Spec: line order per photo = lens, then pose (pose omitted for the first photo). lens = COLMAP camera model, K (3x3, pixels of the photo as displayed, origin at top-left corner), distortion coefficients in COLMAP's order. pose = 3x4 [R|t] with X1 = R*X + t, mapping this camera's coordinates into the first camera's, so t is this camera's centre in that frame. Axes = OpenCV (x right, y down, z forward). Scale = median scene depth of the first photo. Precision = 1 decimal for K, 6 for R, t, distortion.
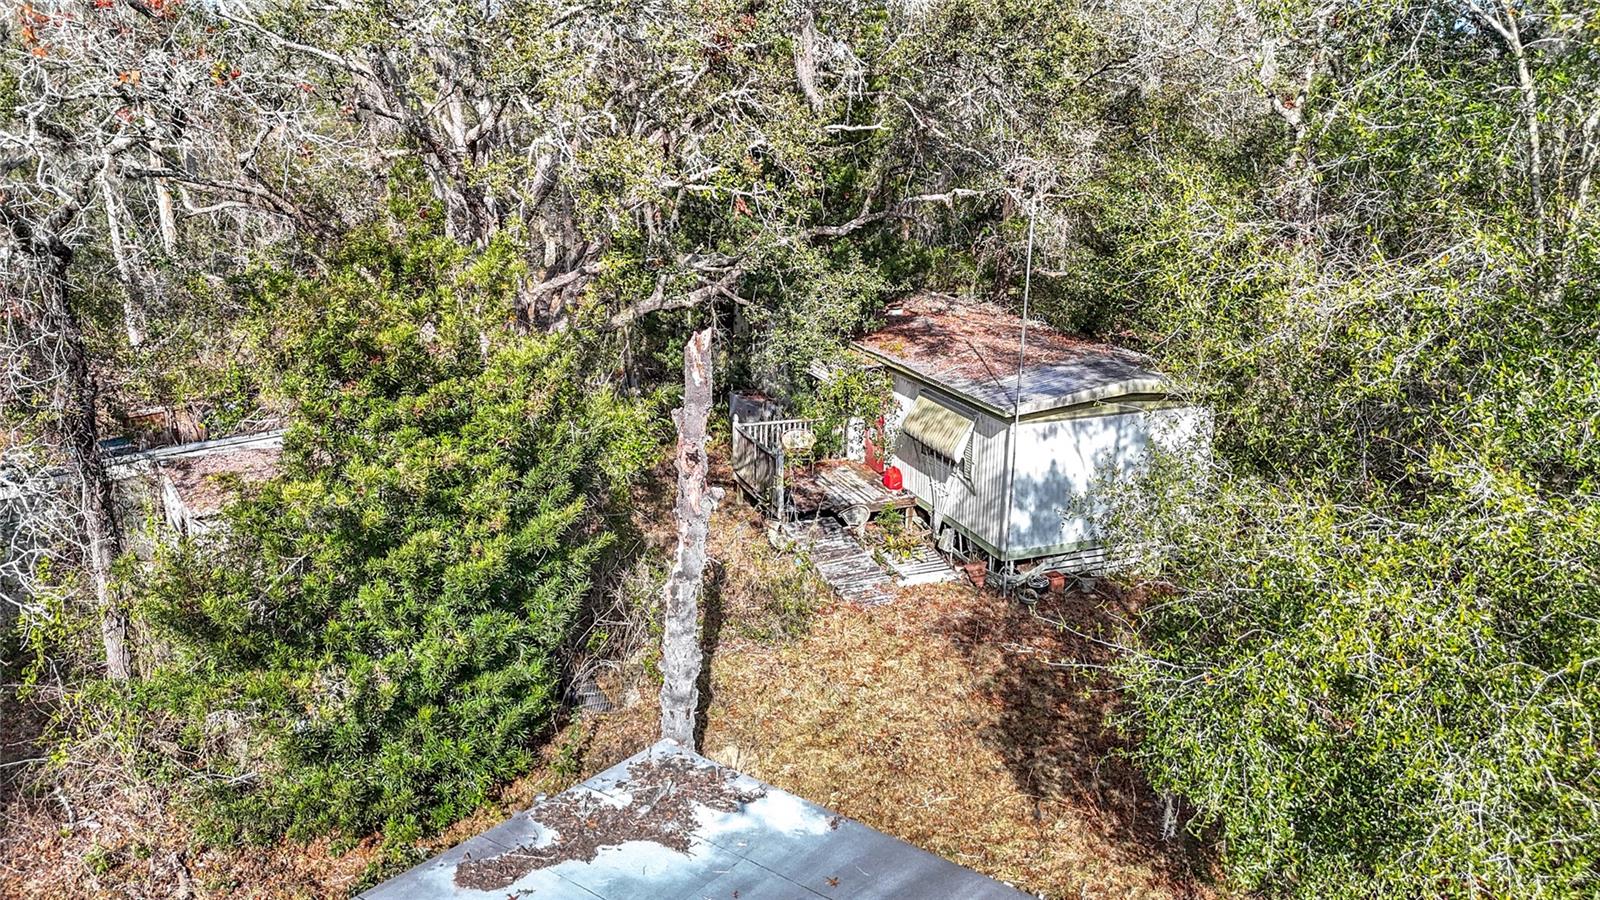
lens RADIAL K [[1098.9, 0, 800.0], [0, 1098.9, 450.0], [0, 0, 1]] dist [0.029098, -0.027498]
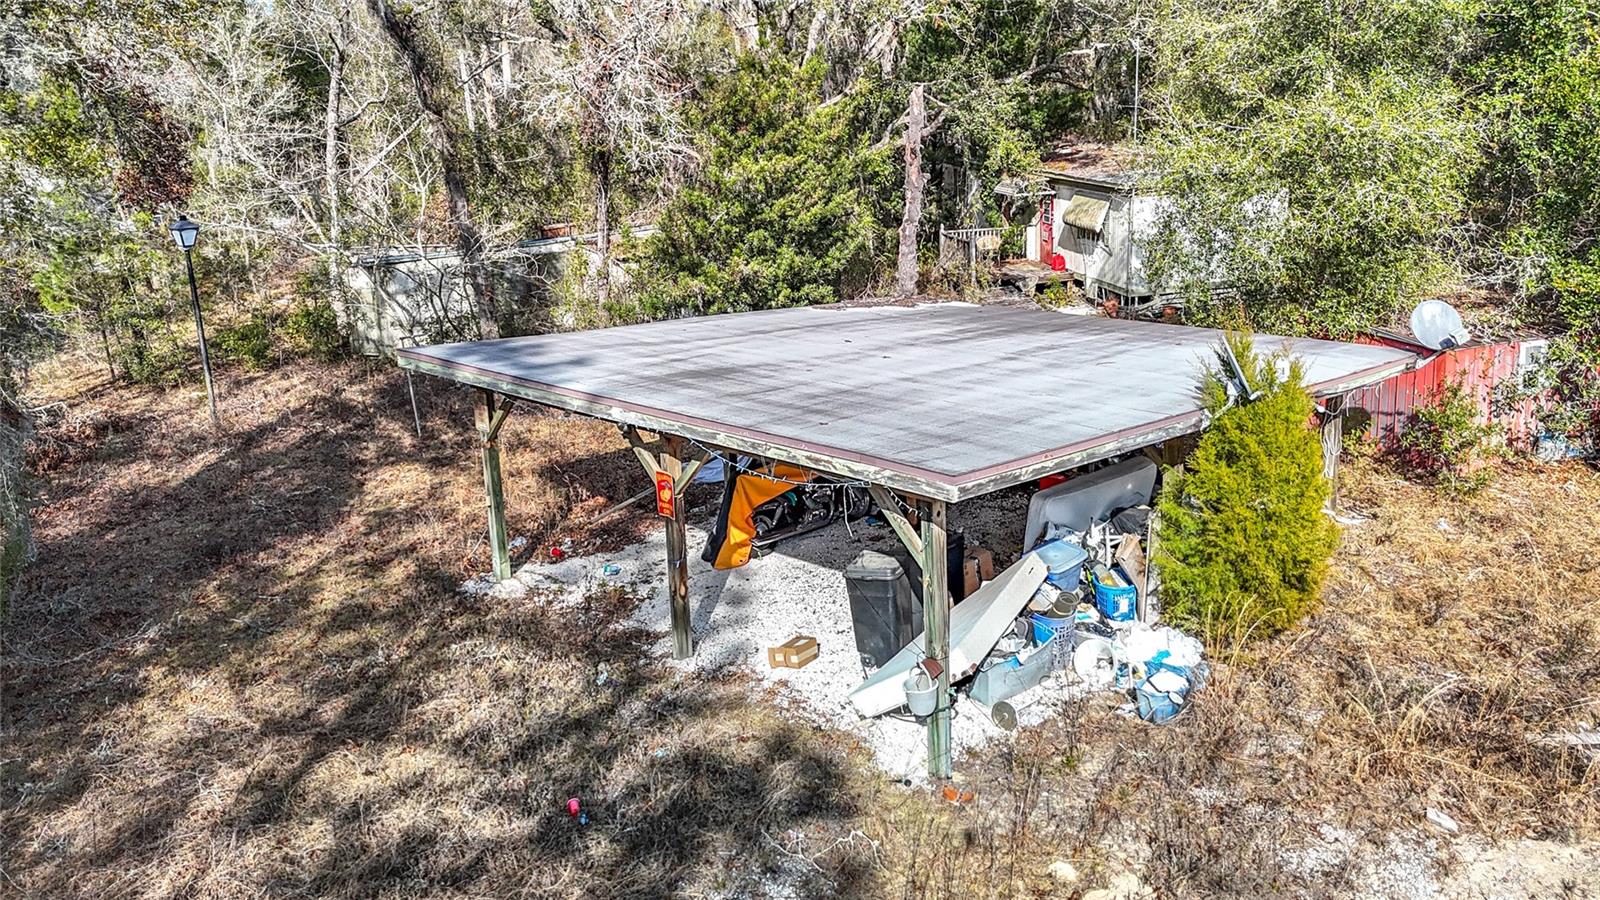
lens RADIAL K [[1098.9, 0, 800.0], [0, 1098.9, 450.0], [0, 0, 1]] dist [0.029098, -0.027498]
pose [[0.980115, -0.015272, -0.197840, 0.038995], [0.023951, 0.998849, 0.041552, 0.204693], [0.196978, -0.045464, 0.979353, -0.447420]]
